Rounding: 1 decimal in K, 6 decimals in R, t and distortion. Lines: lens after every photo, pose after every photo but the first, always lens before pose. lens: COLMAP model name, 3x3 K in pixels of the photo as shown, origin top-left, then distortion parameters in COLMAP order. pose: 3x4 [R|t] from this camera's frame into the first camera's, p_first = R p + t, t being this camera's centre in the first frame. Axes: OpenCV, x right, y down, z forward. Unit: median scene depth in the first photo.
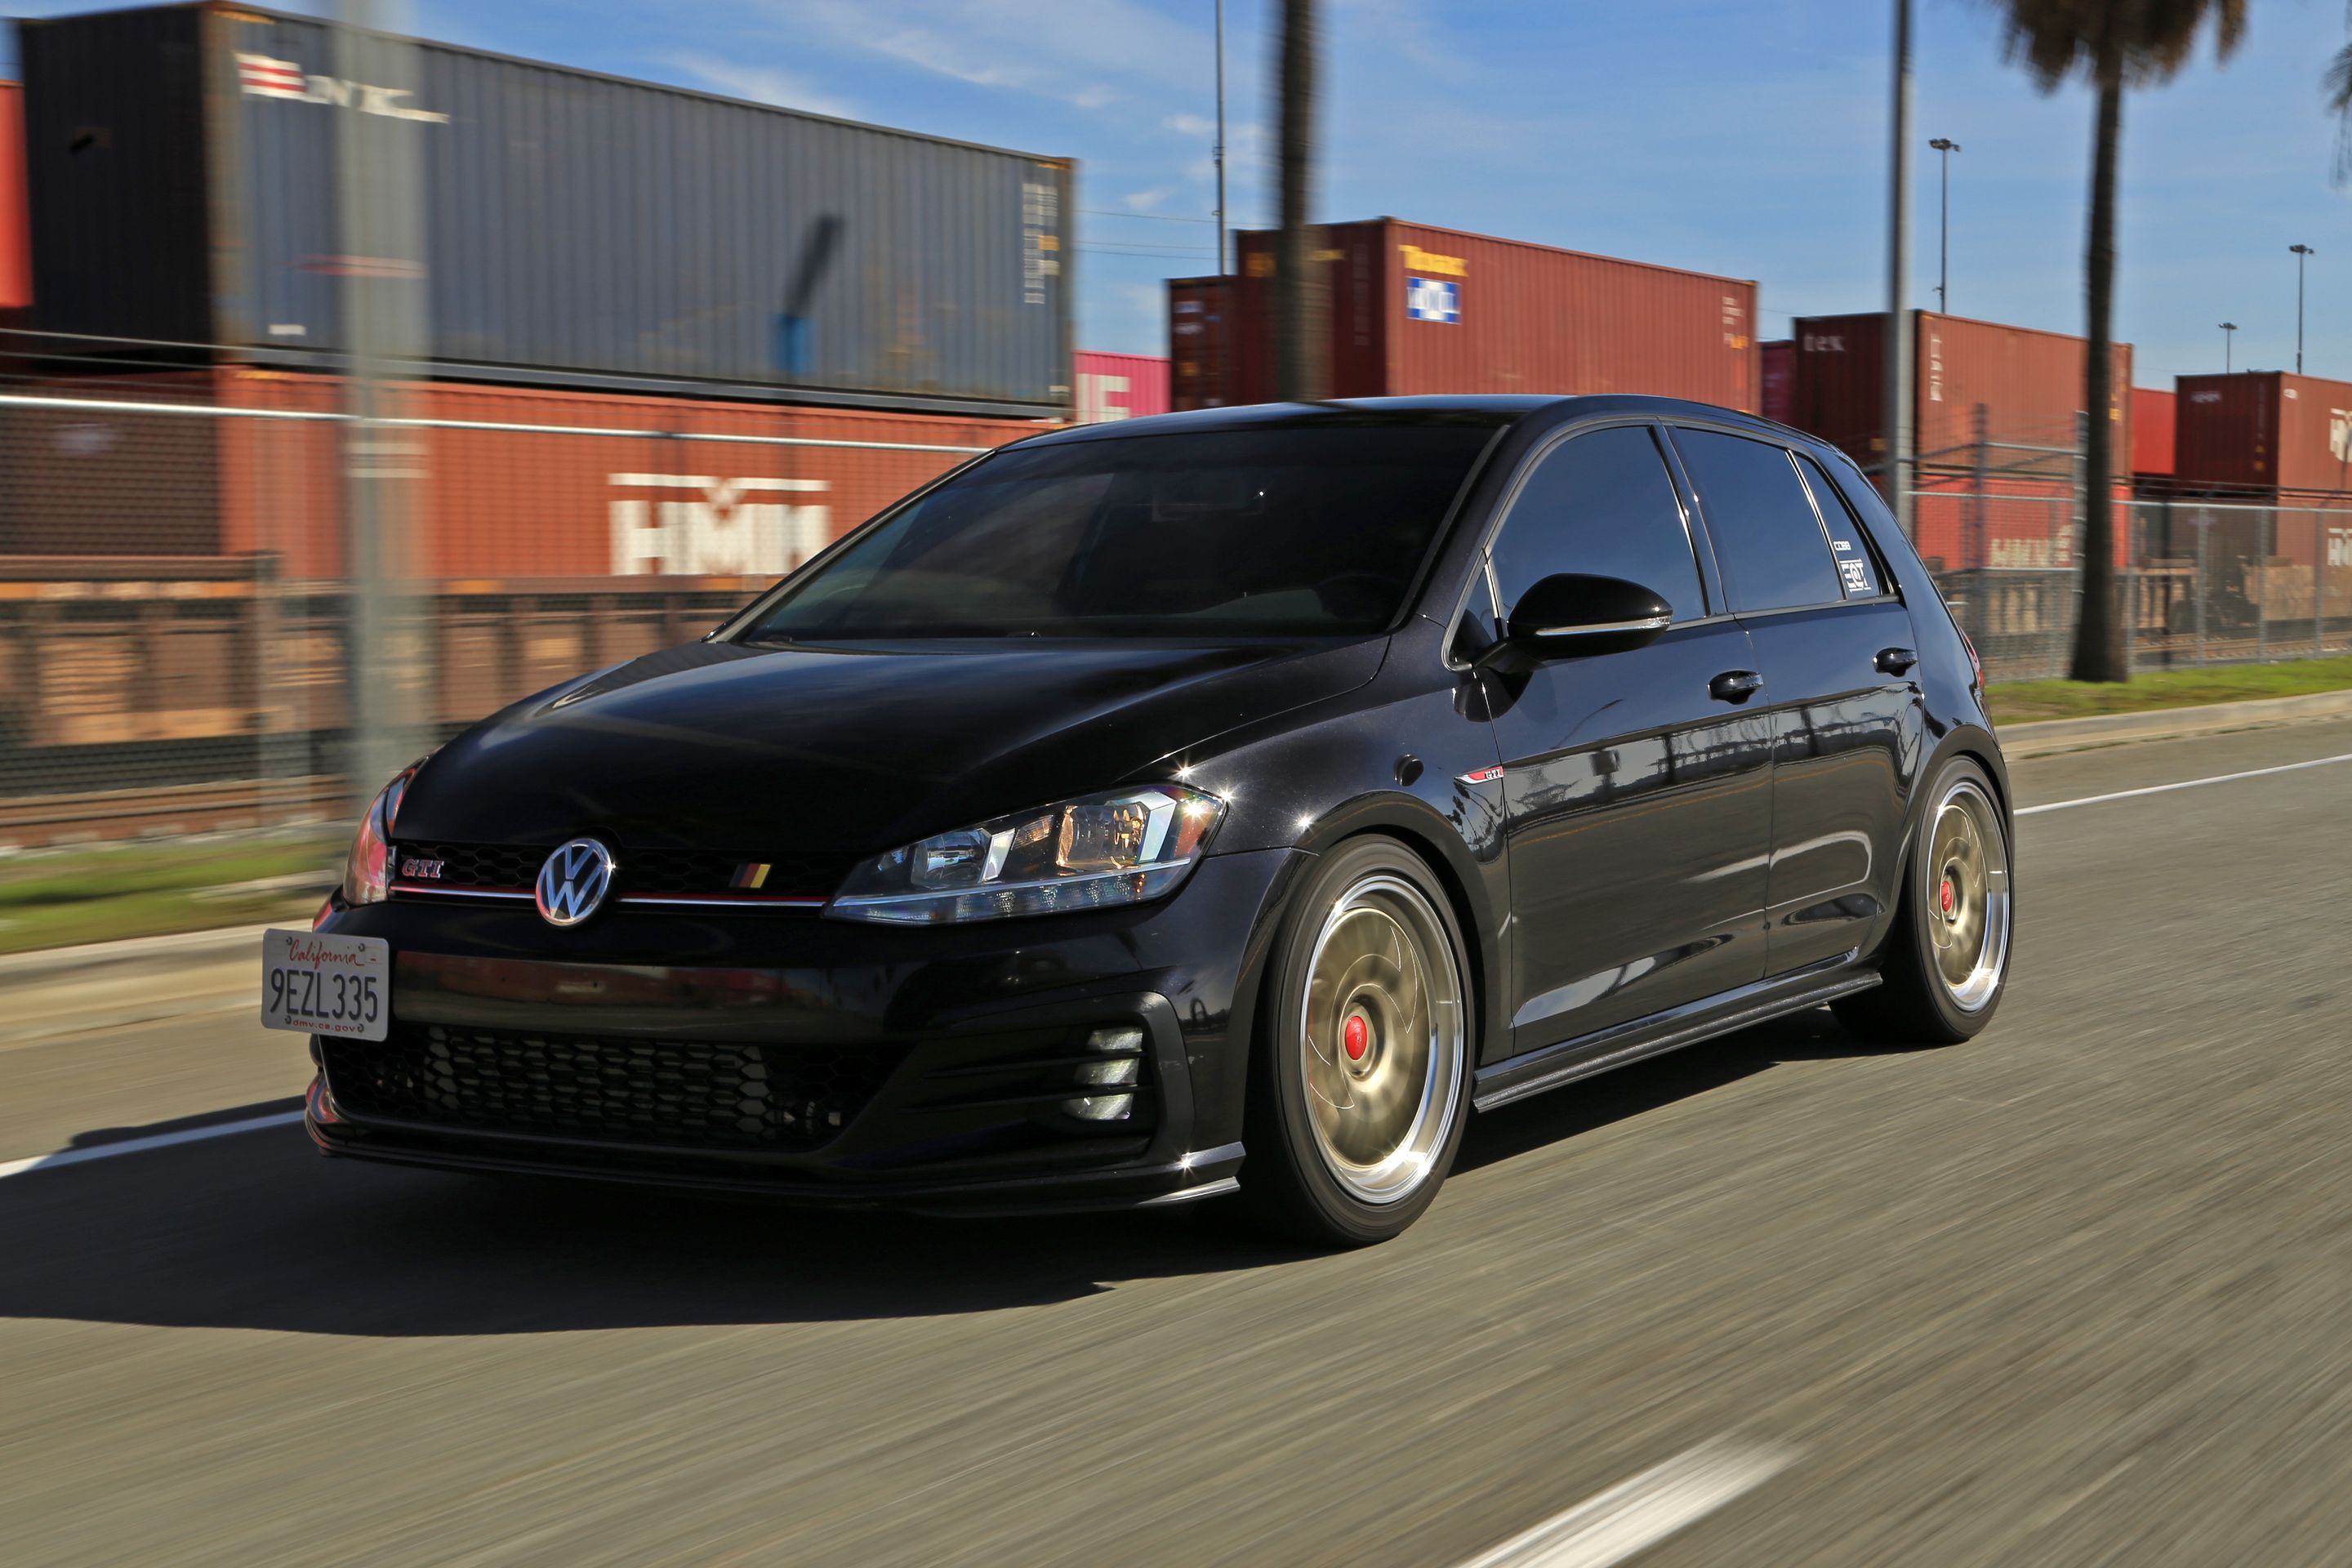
lens RADIAL K [[3360.0, 0, 1176.0], [0, 3360.0, 784.0], [0, 0, 1]] dist [0.157954, 0.021483]
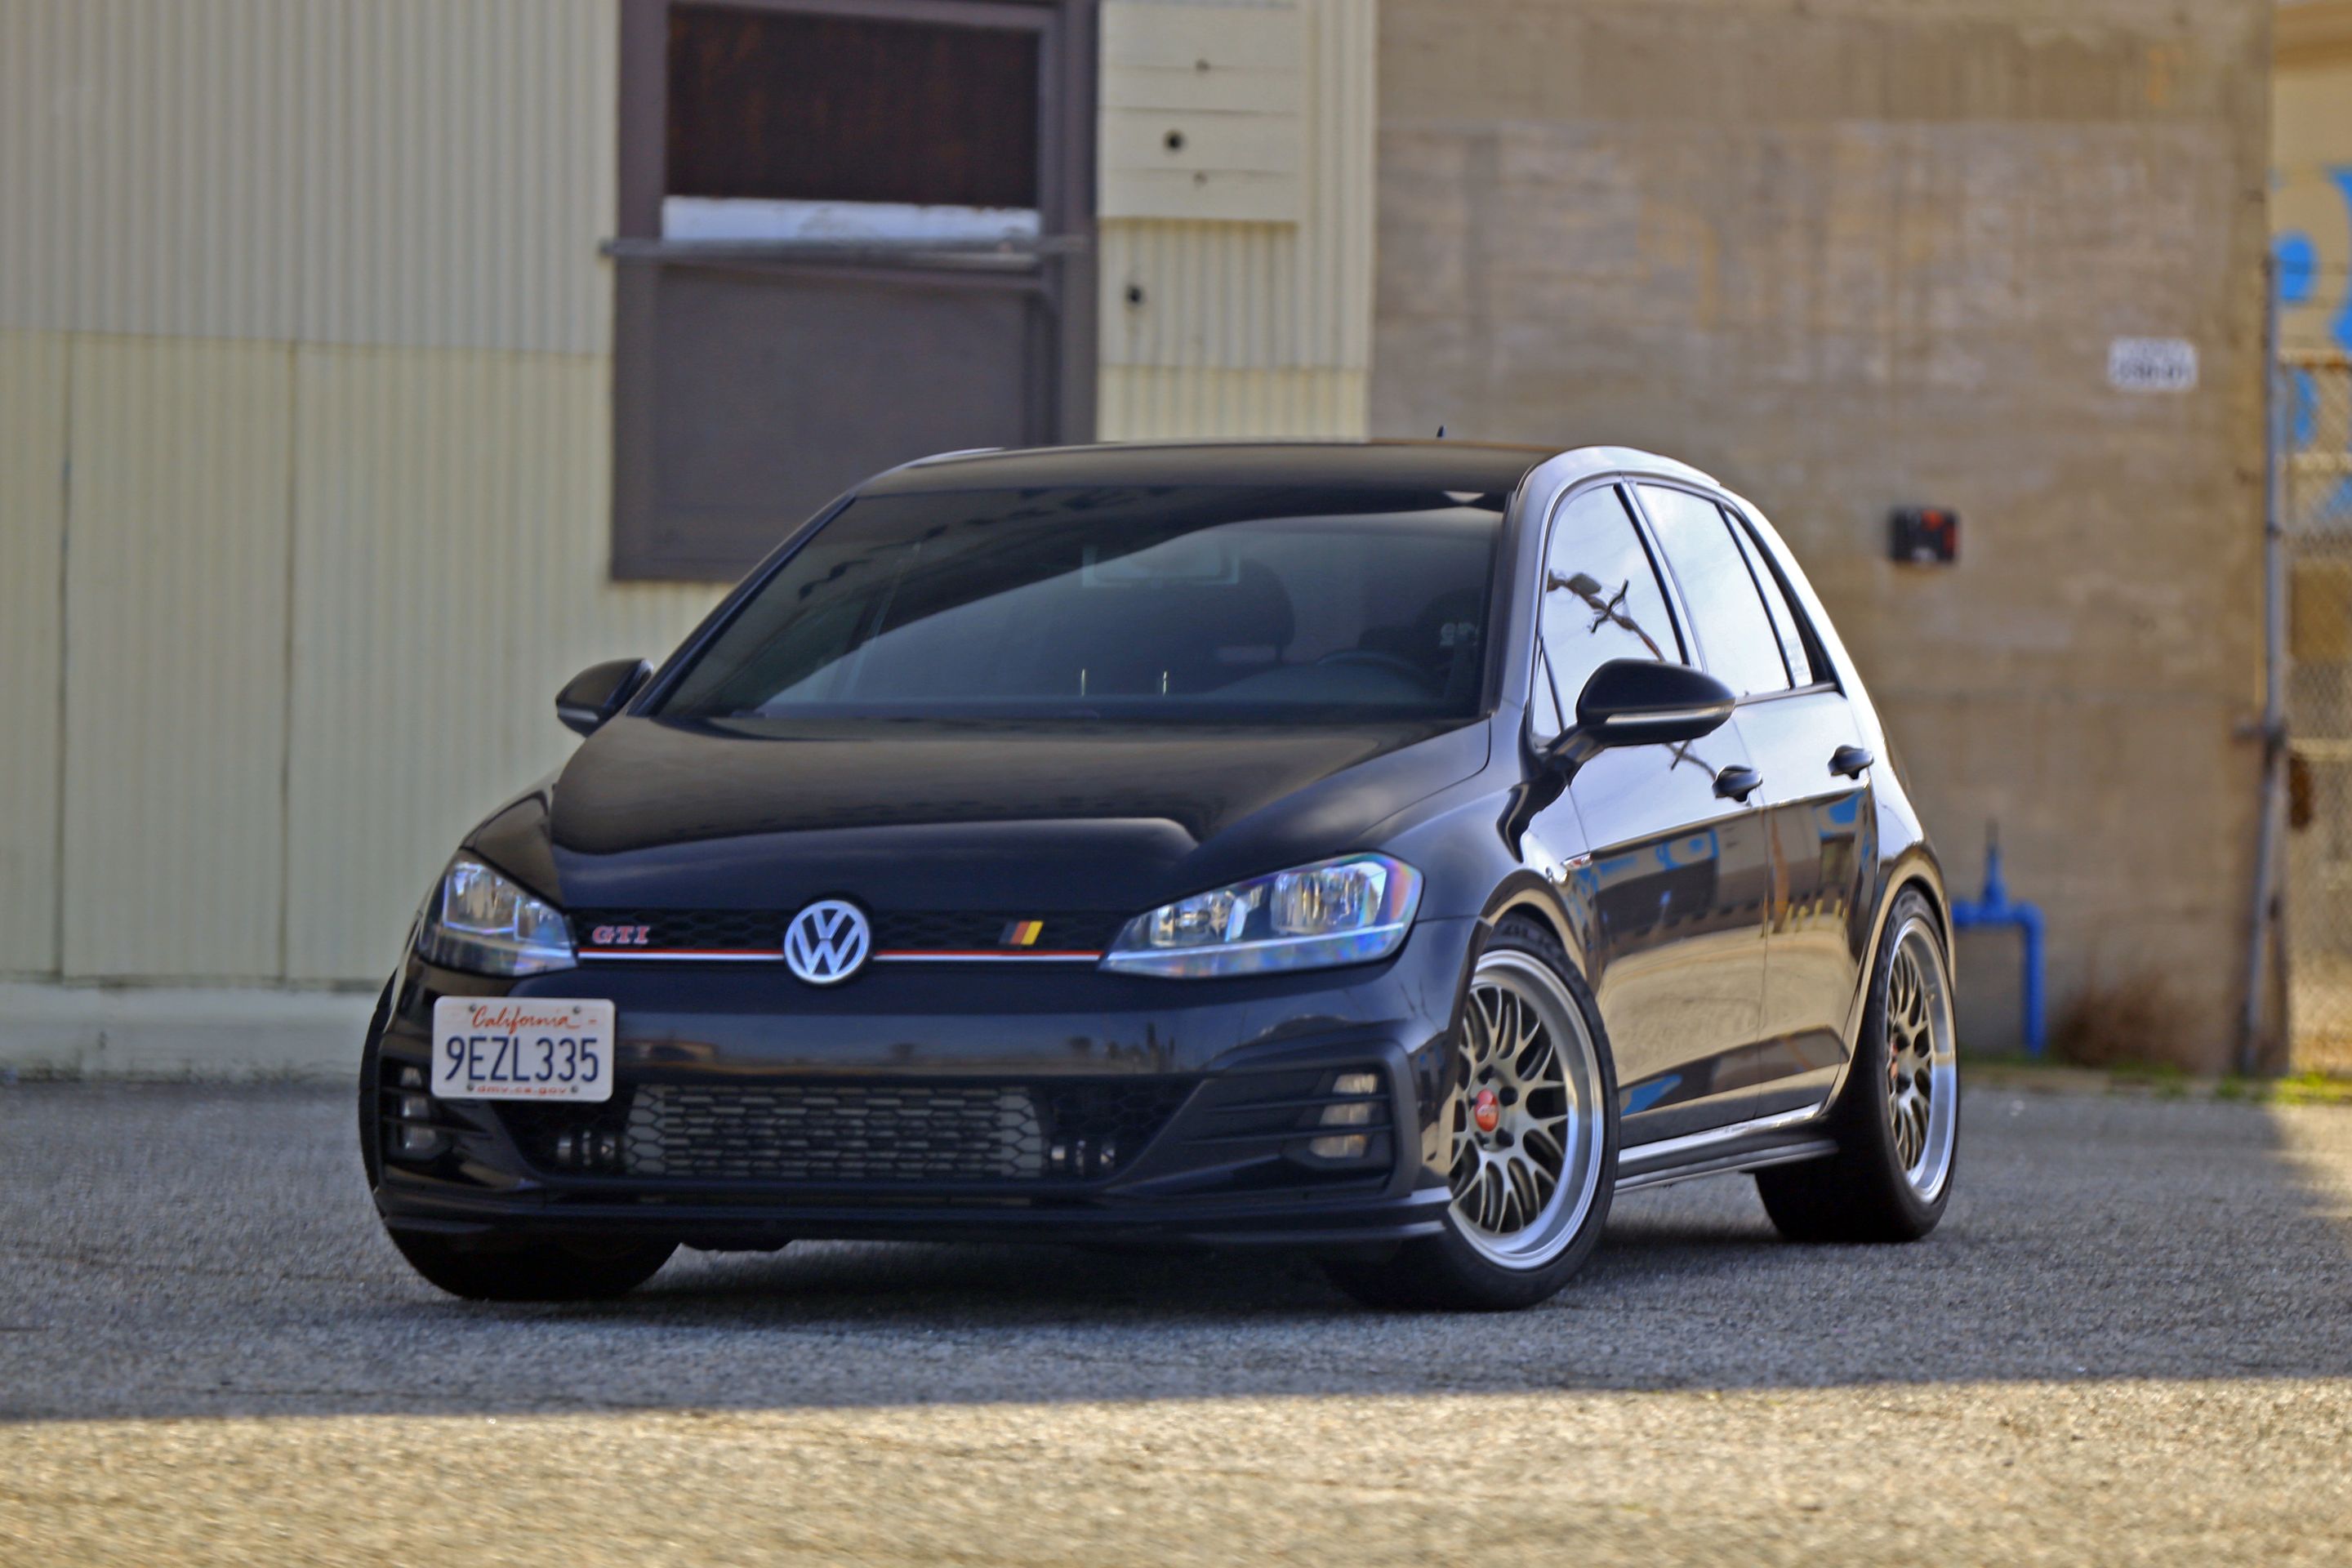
lens RADIAL K [[12954.6, 0, 1176.0], [0, 12954.6, 784.0], [0, 0, 1]] dist [1.659401, -2.919447]
pose [[0.963080, 0.014481, 0.268825, -1.163366], [-0.002965, 0.999062, -0.043194, 0.154597], [-0.269199, 0.040802, 0.962220, -2.925667]]
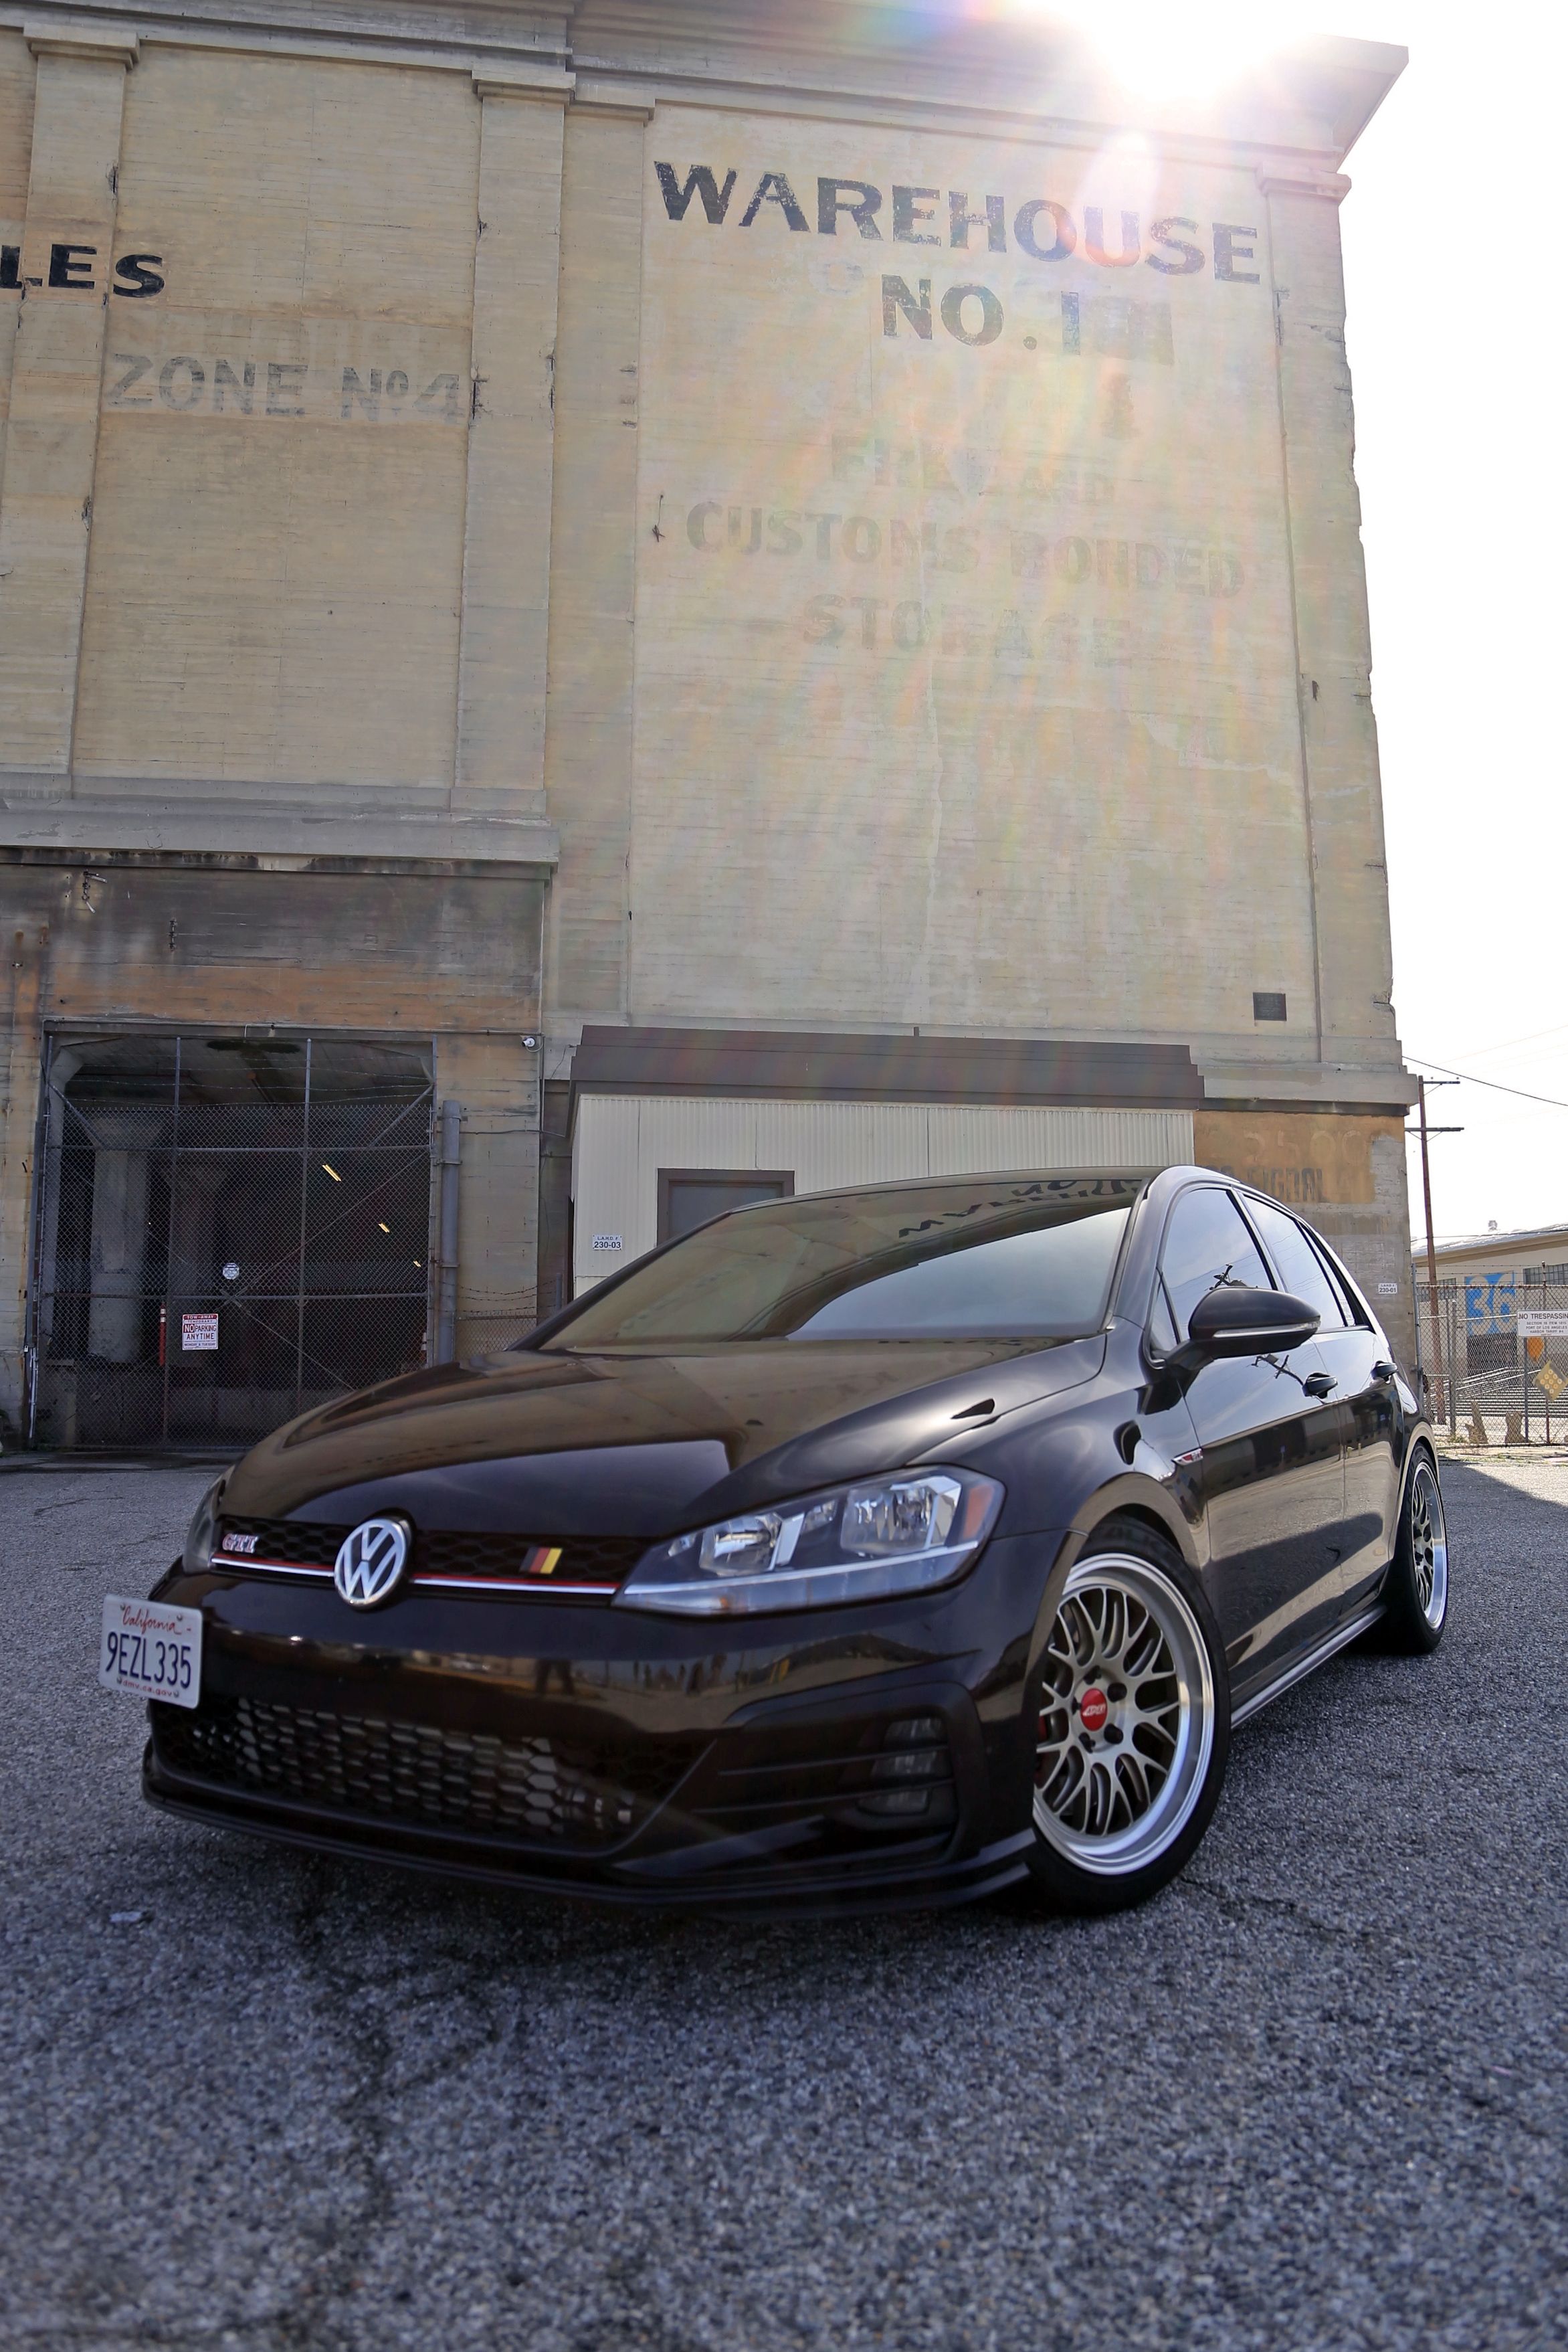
lens RADIAL K [[1689.5, 0, 765.2], [0, 1689.5, 1179.2], [0, 0, 1]] dist [-0.126501, 0.079158]
pose [[0.999954, 0.002496, 0.009214, -0.063284], [-0.000917, 0.985870, -0.167509, -0.000881], [-0.009502, 0.167493, 0.985827, 0.480357]]
